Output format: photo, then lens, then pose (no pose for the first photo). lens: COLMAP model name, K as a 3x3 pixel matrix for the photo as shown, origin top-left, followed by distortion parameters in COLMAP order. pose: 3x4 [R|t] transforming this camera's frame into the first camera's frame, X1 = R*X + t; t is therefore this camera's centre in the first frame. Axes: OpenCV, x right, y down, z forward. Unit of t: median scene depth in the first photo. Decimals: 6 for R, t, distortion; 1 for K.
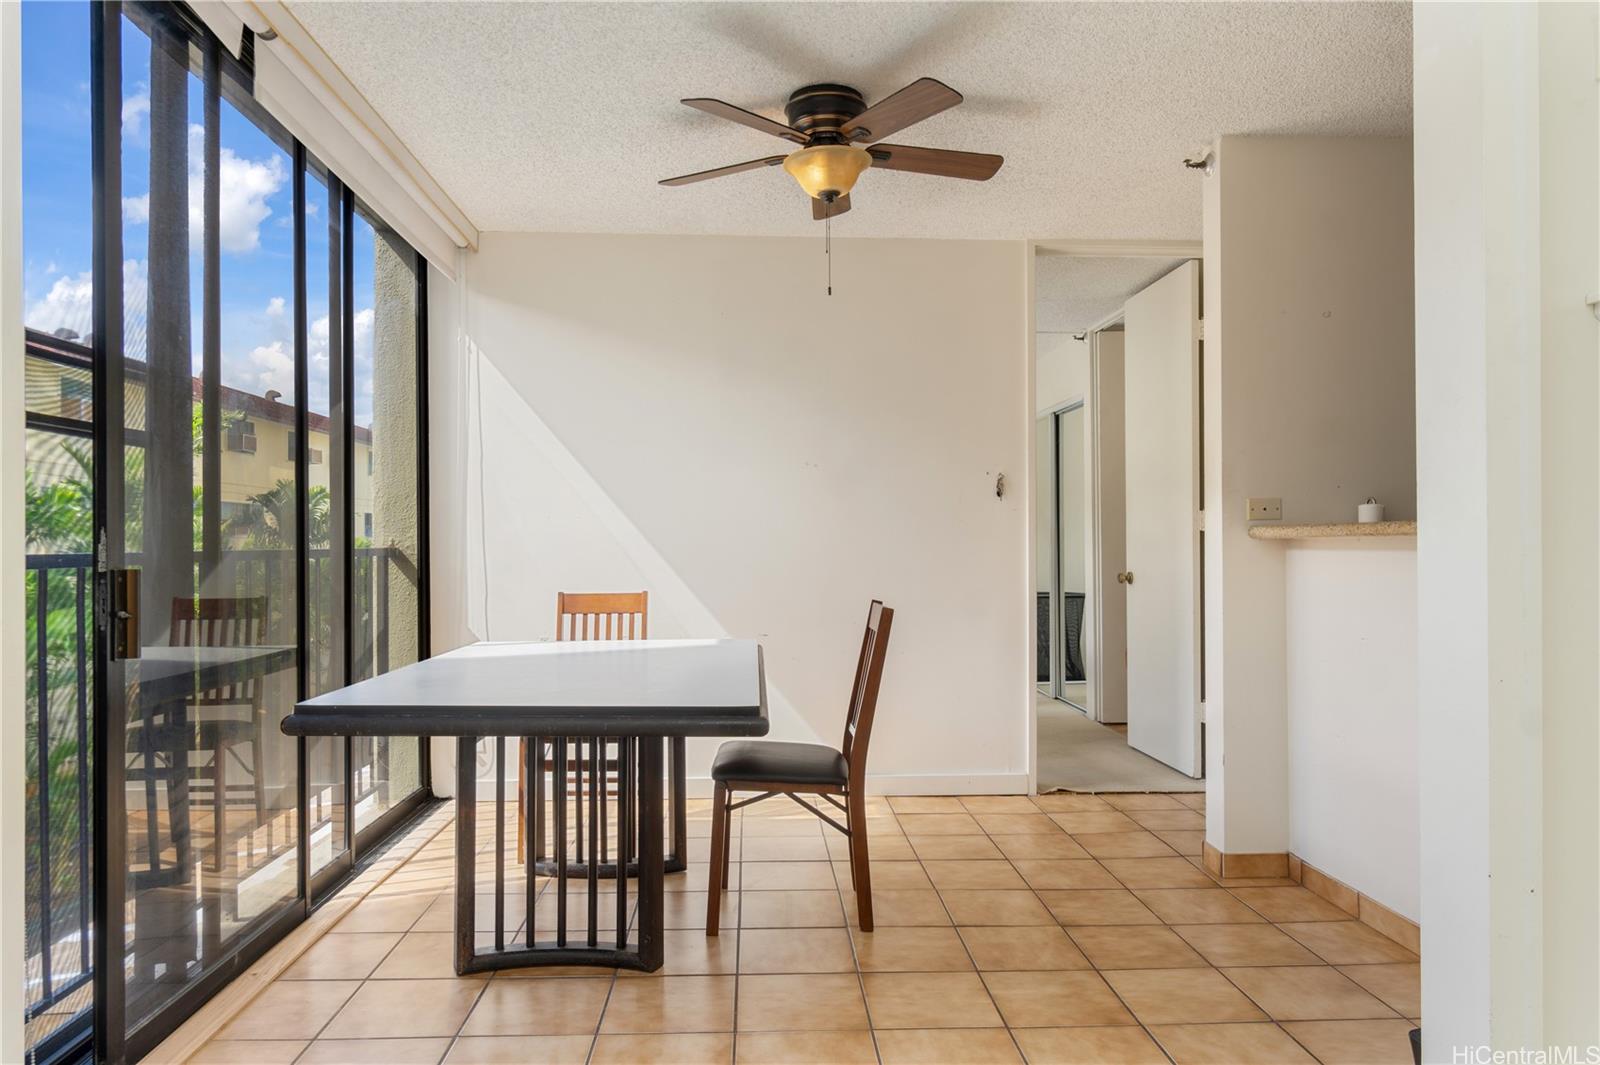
lens RADIAL K [[1031.5, 0, 791.4], [0, 1031.5, 535.9], [0, 0, 1]] dist [0.006221, 0.000611]
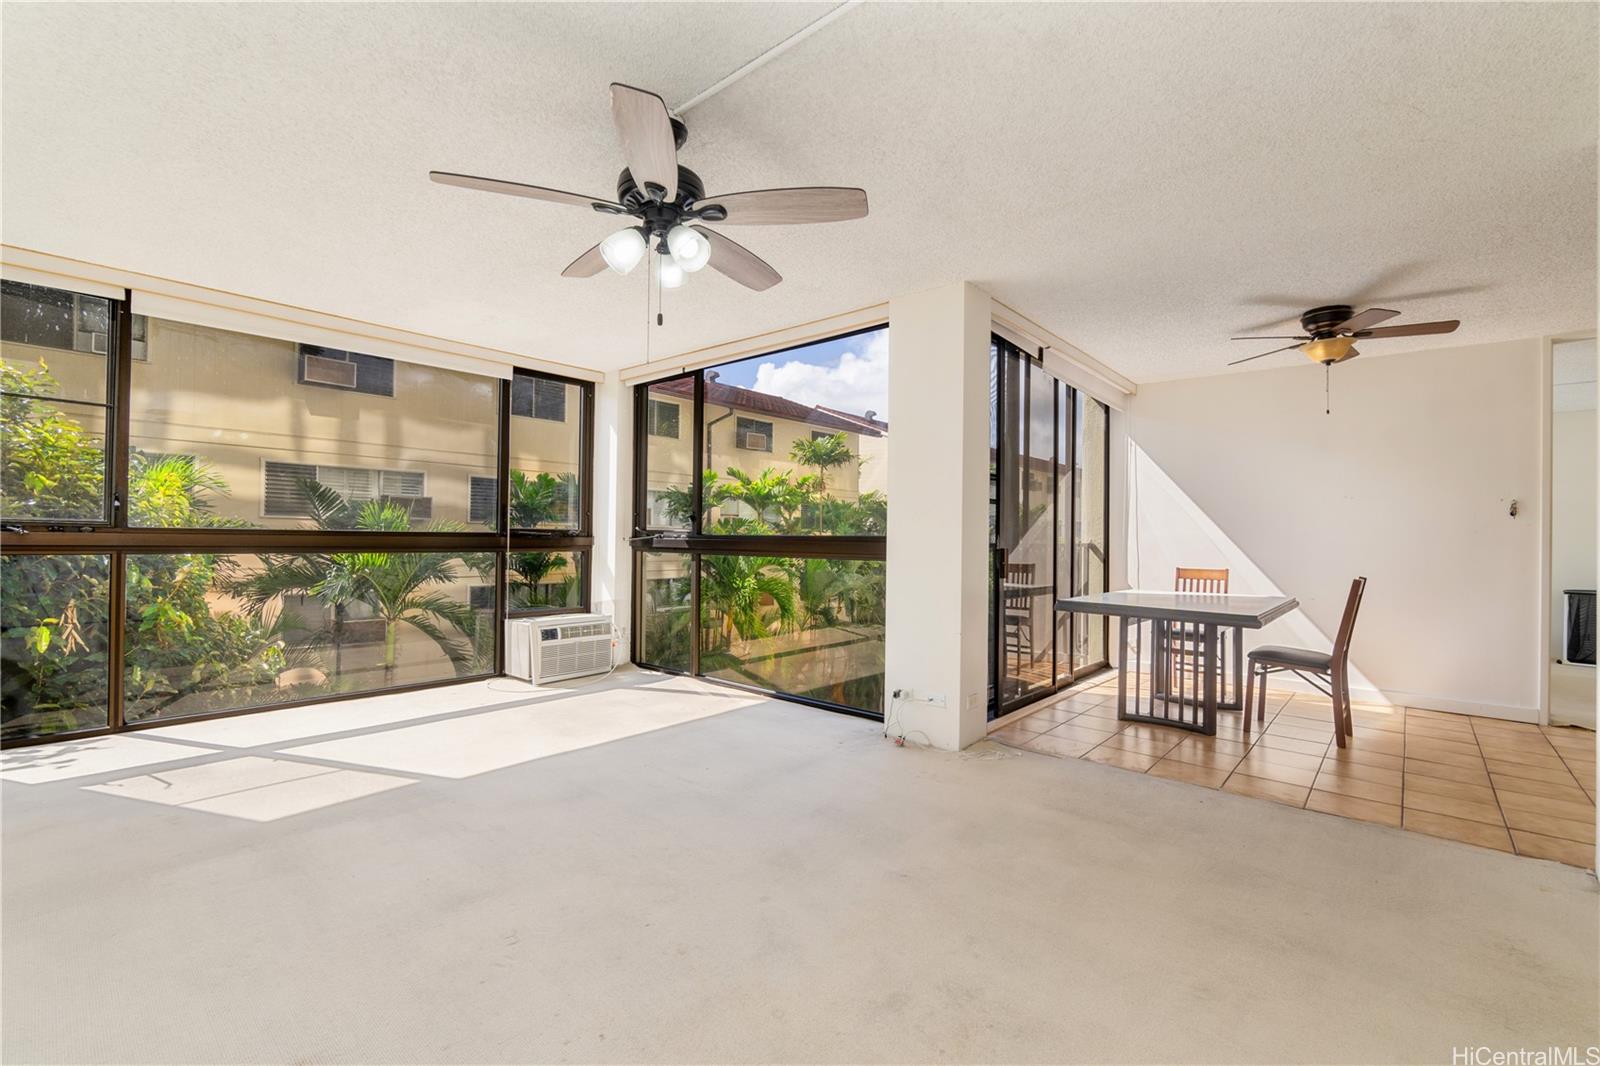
lens RADIAL K [[700.8, 0, 774.2], [0, 700.8, 538.5], [0, 0, 1]] dist [-0.024557, 0.000525]
pose [[0.706679, 0.011976, -0.707433, 0.214984], [-0.010131, 0.999926, 0.006807, -0.003159], [0.707462, 0.002357, 0.706748, -0.611373]]
